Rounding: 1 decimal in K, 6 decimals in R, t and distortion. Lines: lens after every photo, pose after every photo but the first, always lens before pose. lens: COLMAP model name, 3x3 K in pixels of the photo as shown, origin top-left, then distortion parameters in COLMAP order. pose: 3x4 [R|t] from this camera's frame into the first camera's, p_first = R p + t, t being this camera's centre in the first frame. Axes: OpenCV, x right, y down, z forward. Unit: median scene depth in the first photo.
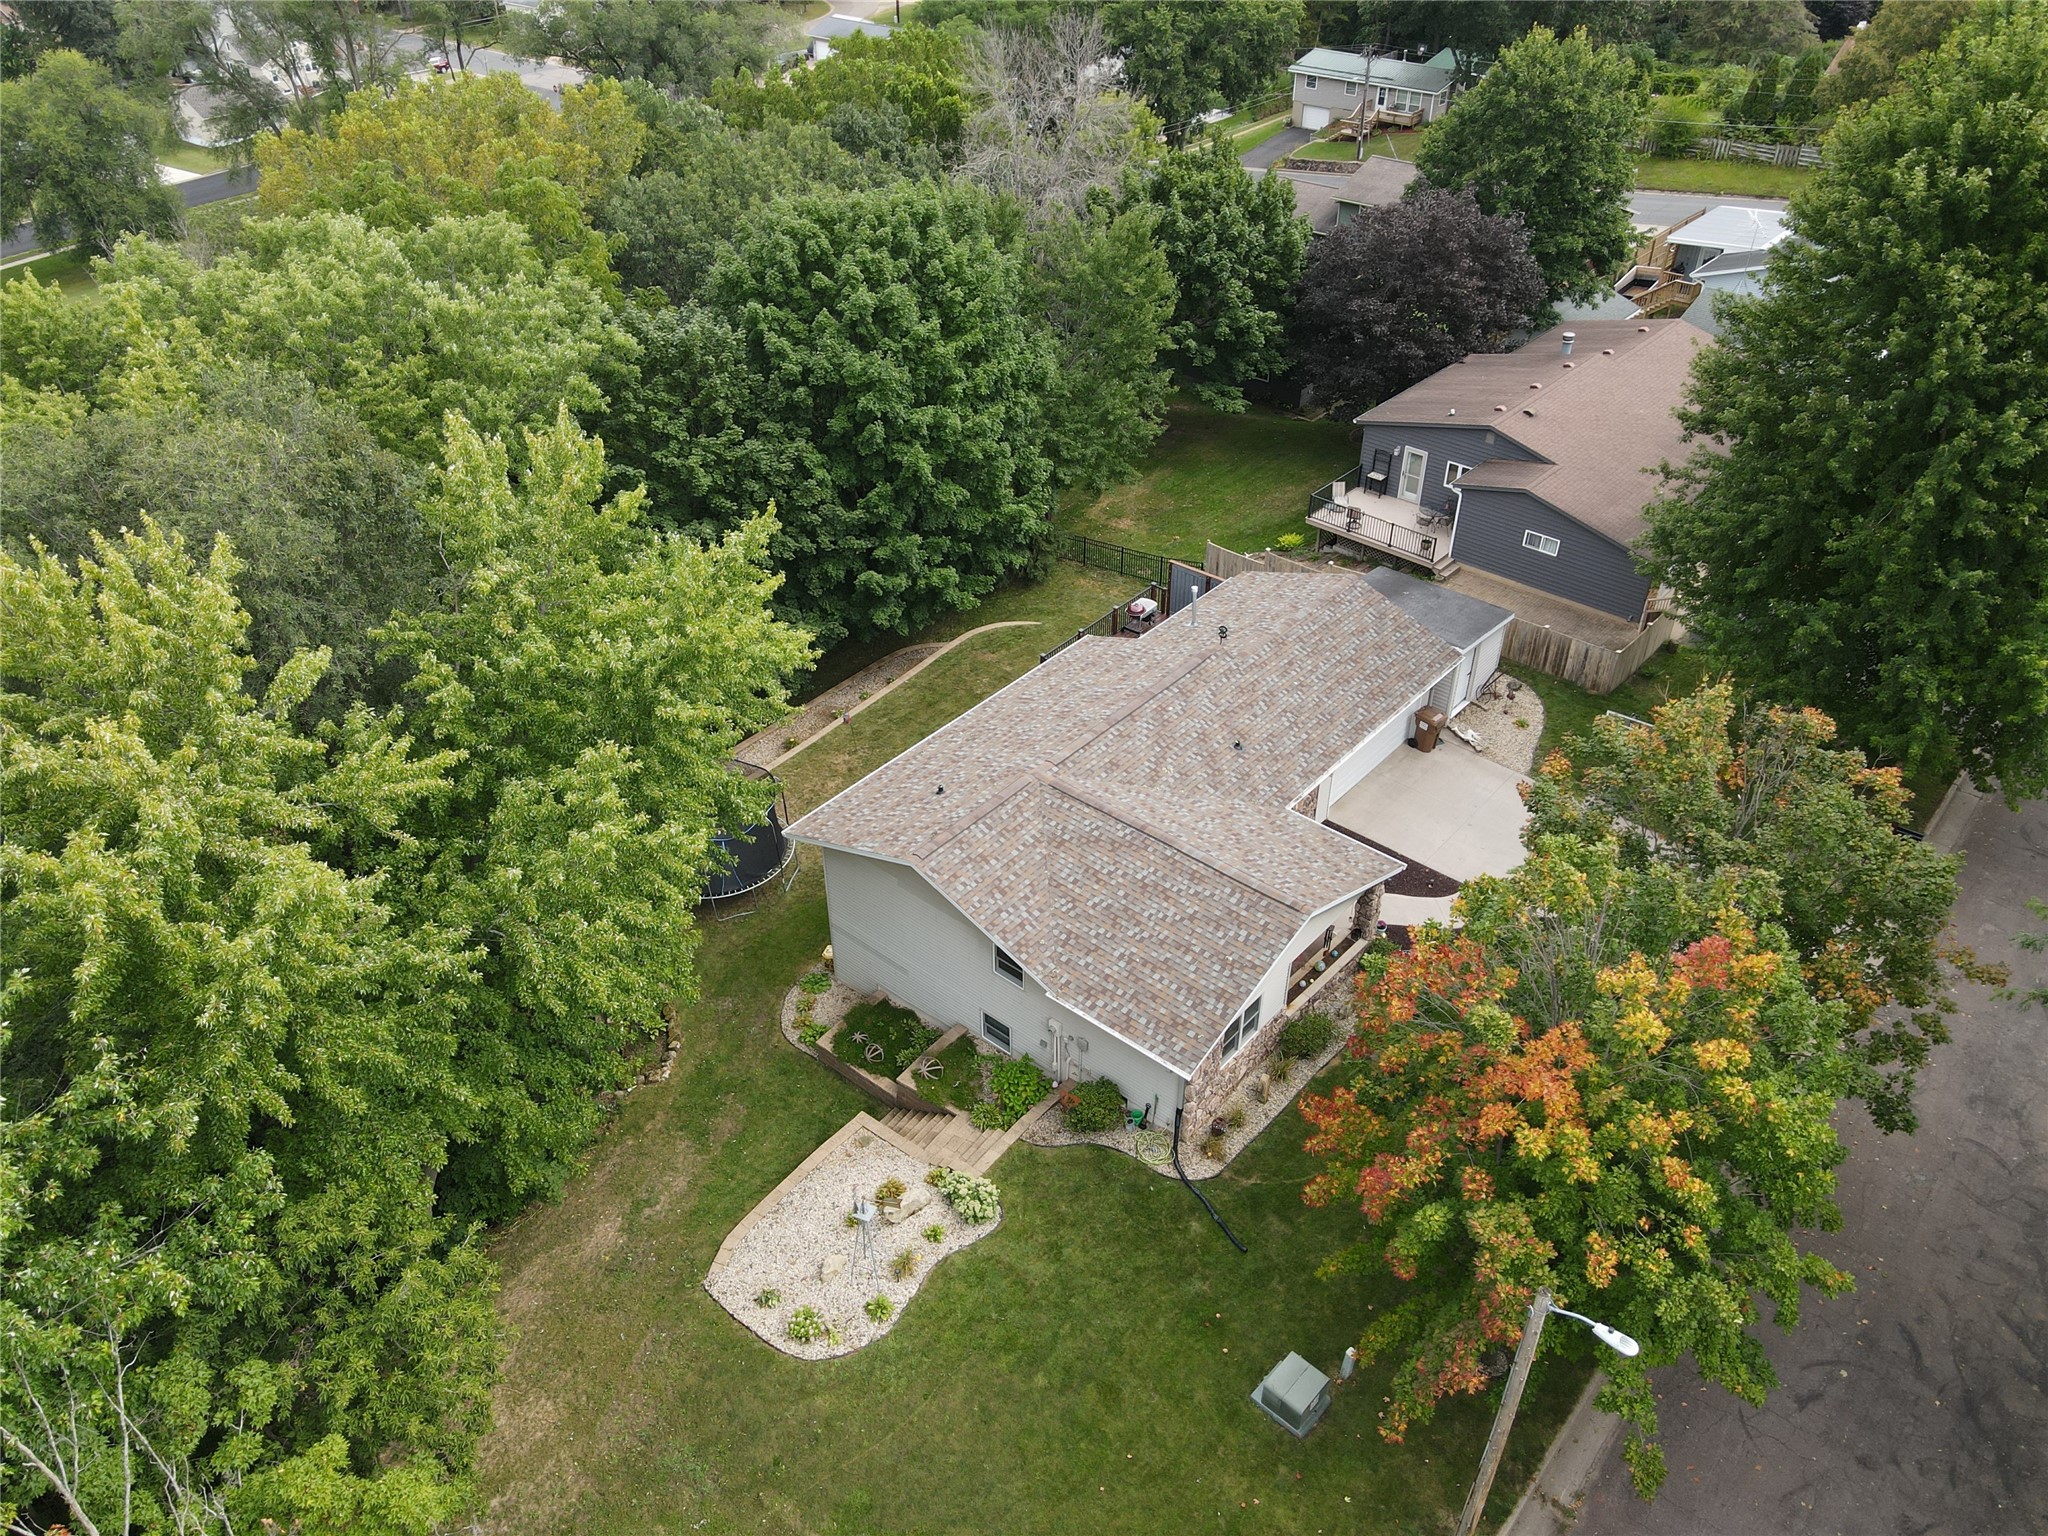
lens RADIAL K [[1422.5, 0, 1024.0], [0, 1422.5, 768.0], [0, 0, 1]] dist [-0.046778, -0.000004]
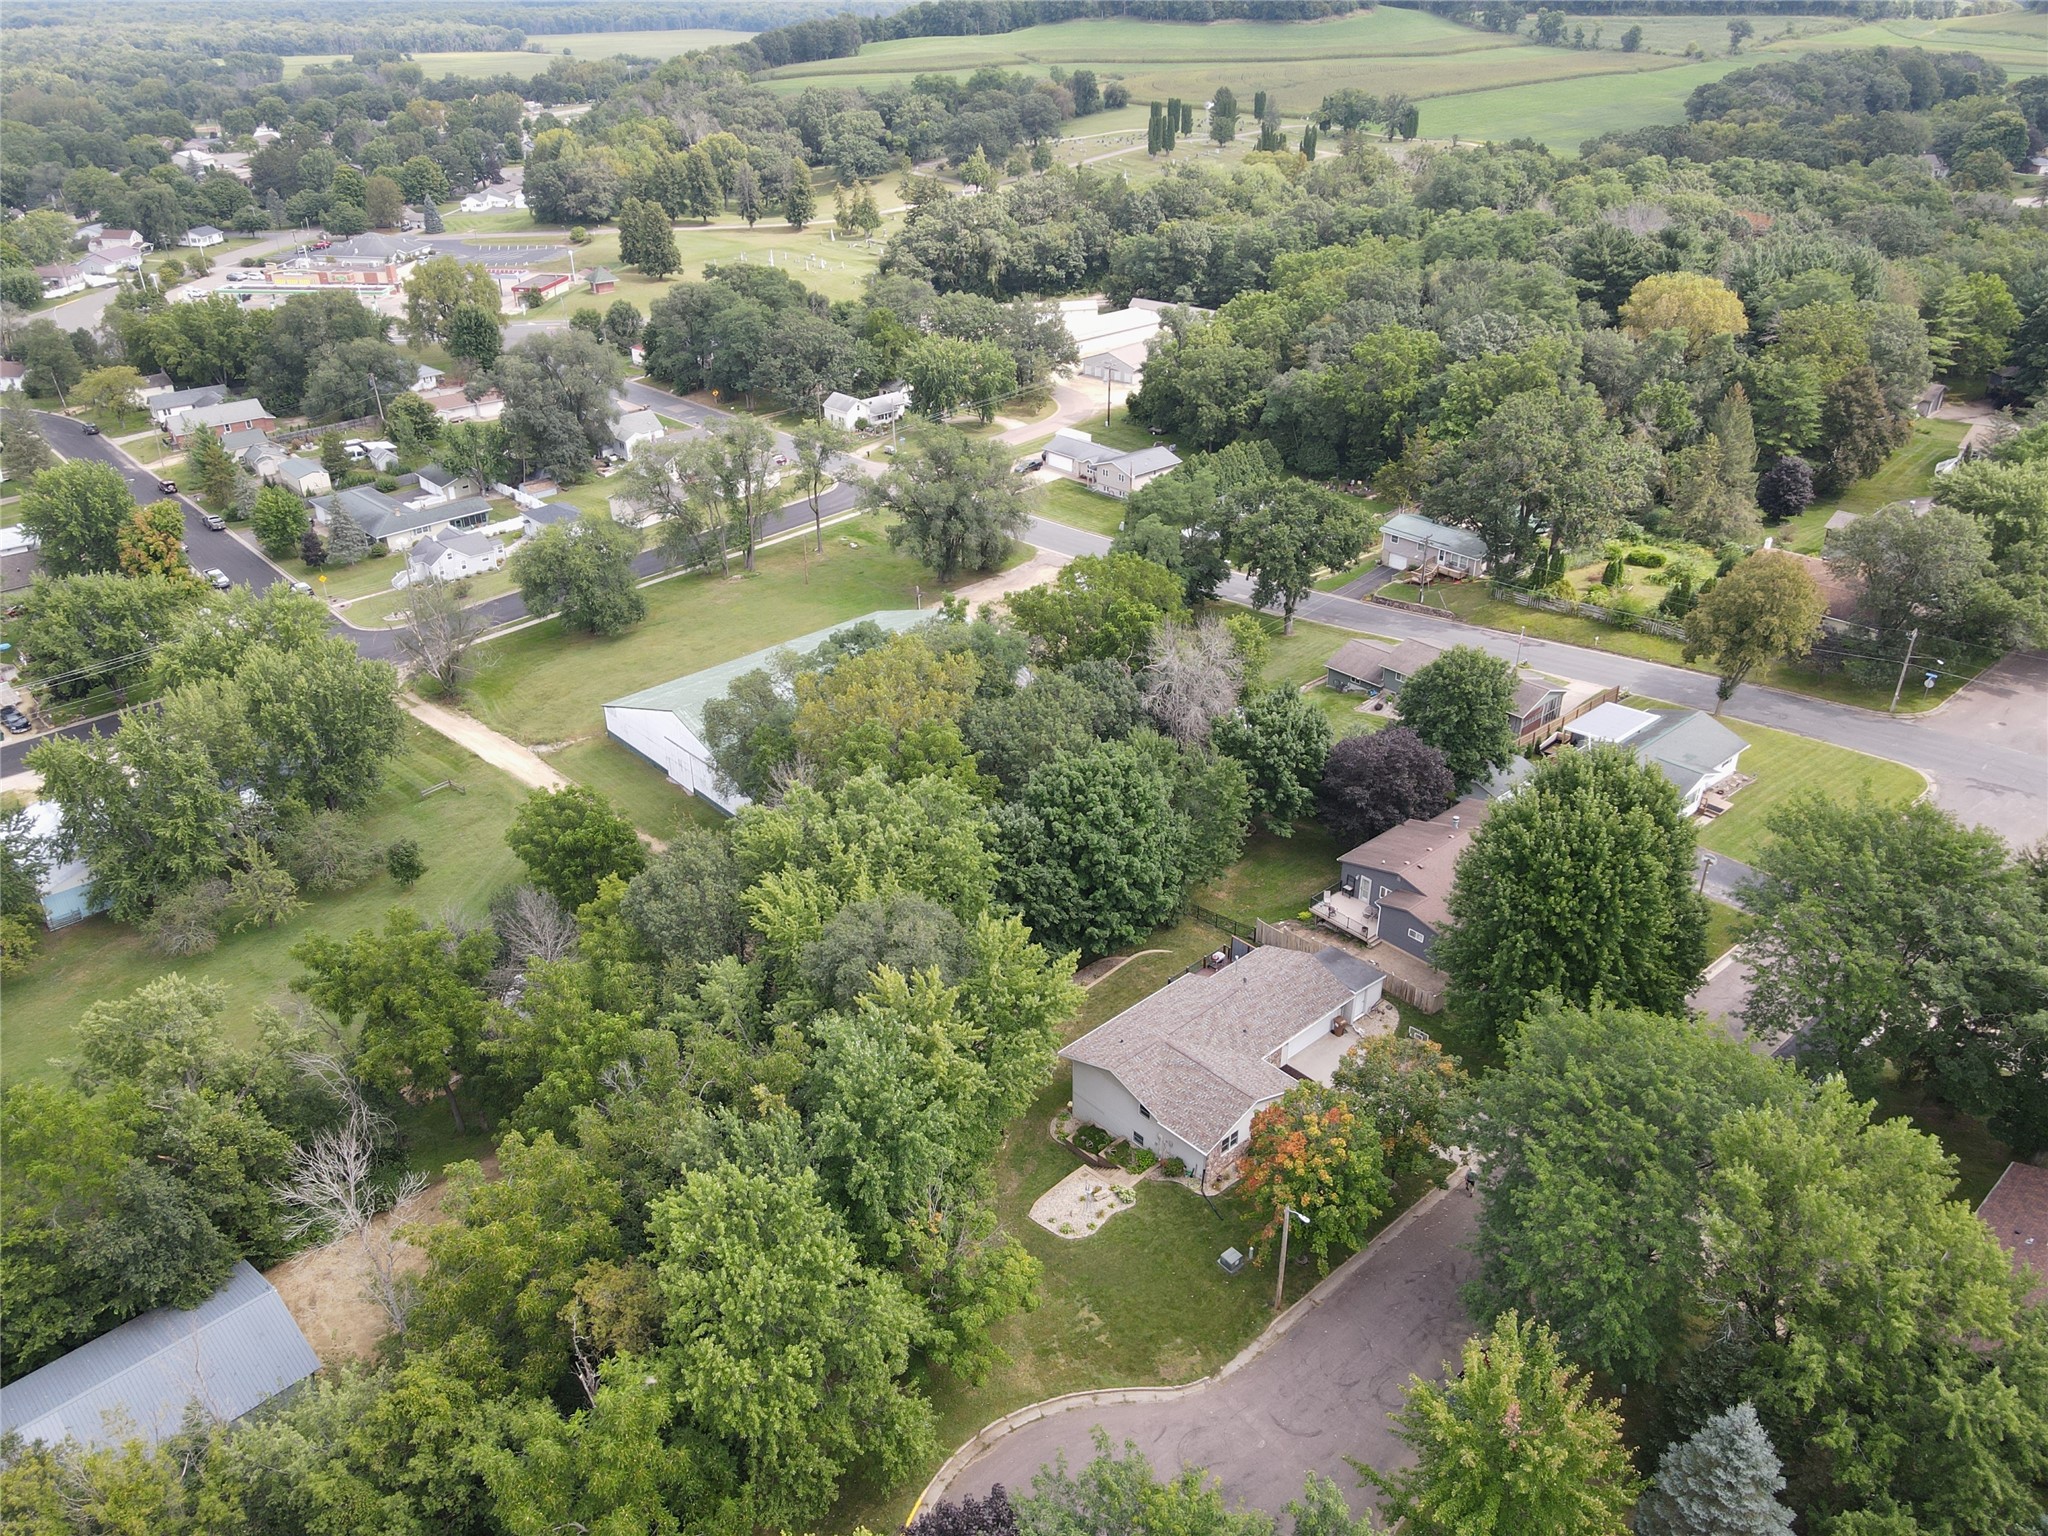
lens RADIAL K [[1422.5, 0, 1024.0], [0, 1422.5, 768.0], [0, 0, 1]] dist [-0.046778, -0.000004]
pose [[0.991515, 0.055787, -0.117415, 0.029216], [-0.071624, 0.988212, -0.135302, -0.085658], [0.108482, 0.142564, 0.983823, -1.226272]]
